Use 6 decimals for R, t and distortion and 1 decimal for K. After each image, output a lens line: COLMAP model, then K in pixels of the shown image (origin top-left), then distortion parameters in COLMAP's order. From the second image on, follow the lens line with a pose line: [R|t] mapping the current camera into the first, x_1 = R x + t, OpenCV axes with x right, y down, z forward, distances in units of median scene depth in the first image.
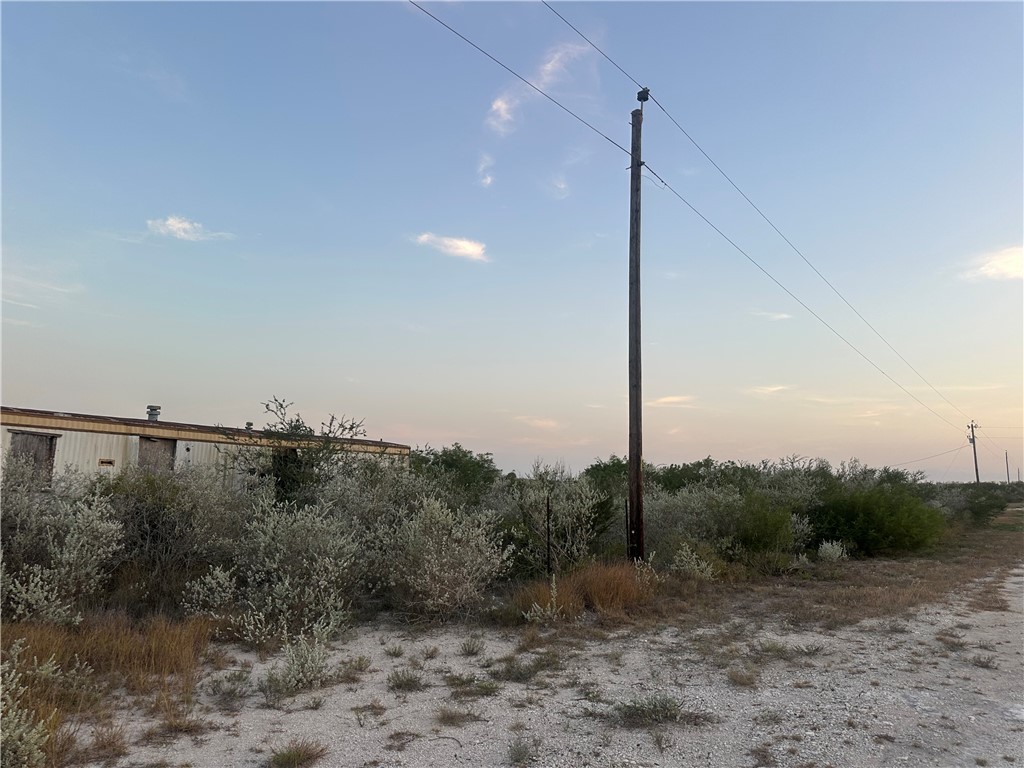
lens RADIAL K [[737.1, 0, 515.8], [0, 737.1, 367.2], [0, 0, 1]] dist [0.118330, -0.133002]
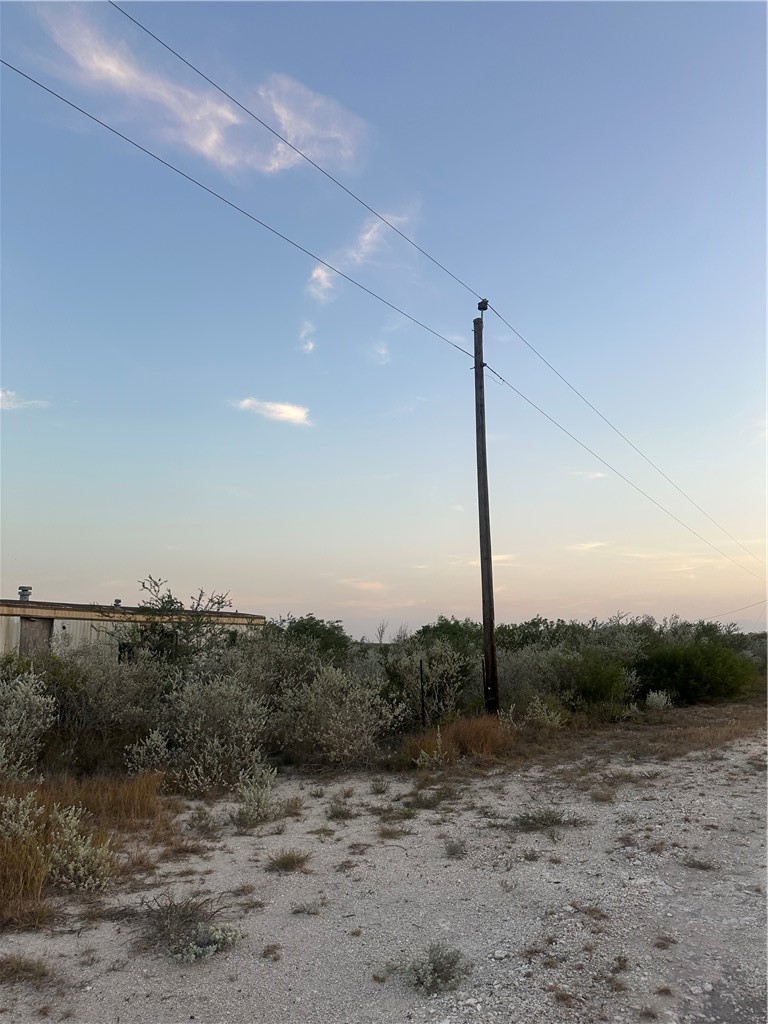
lens RADIAL K [[737.1, 0, 392.6], [0, 737.1, 496.0], [0, 0, 1]] dist [0.118330, -0.133002]
pose [[0.997154, -0.020306, 0.072604, -0.066903], [0.023544, 0.998753, -0.044025, -0.025015], [-0.071620, 0.045609, 0.996389, -0.134164]]
